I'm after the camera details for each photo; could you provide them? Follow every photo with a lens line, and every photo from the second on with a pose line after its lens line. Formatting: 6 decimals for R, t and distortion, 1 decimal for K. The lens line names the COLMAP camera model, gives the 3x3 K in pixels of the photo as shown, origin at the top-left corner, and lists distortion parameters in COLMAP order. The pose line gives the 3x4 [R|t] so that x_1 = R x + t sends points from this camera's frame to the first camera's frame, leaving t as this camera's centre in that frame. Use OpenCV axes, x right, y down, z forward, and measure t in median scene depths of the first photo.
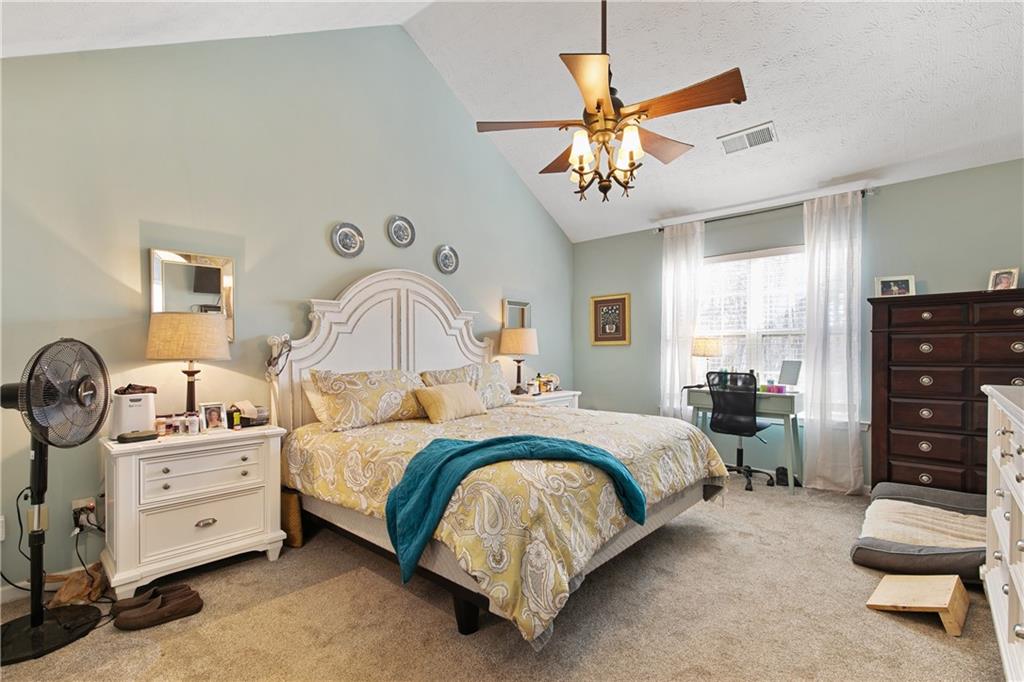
lens RADIAL K [[474.7, 0, 512.8], [0, 474.7, 359.8], [0, 0, 1]] dist [-0.000119, -0.000016]
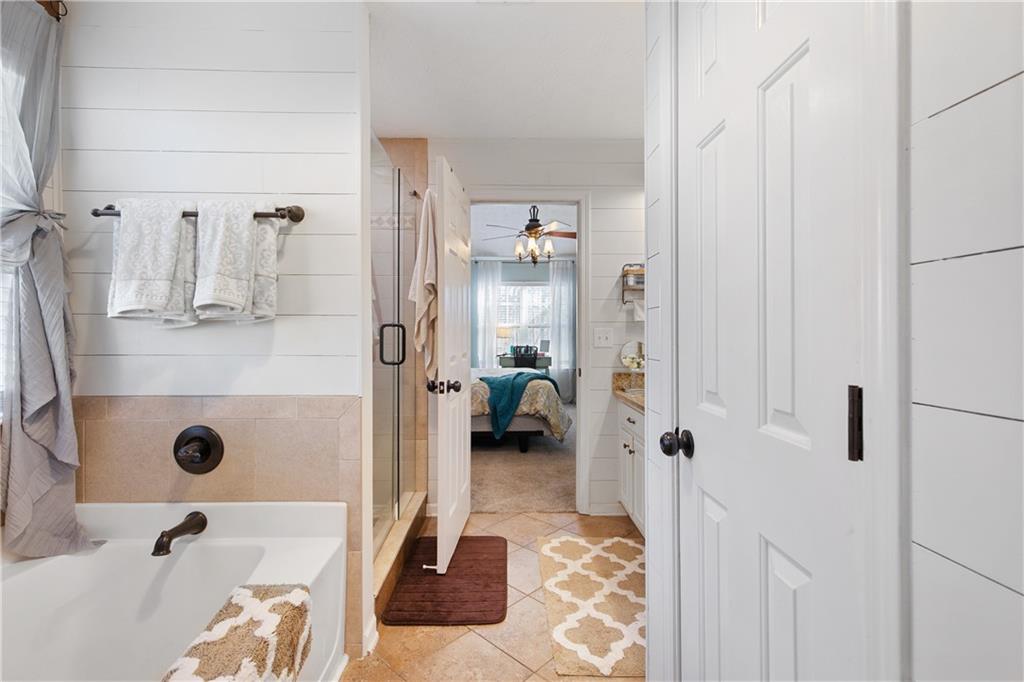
lens RADIAL K [[466.3, 0, 512.0], [0, 466.3, 341.0], [0, 0, 1]] dist [-0.000139, -0.000022]
pose [[0.720887, -0.000586, 0.693053, -0.838310], [0.006269, 0.999964, -0.005675, 0.014870], [-0.693025, 0.008436, 0.720865, -0.300542]]
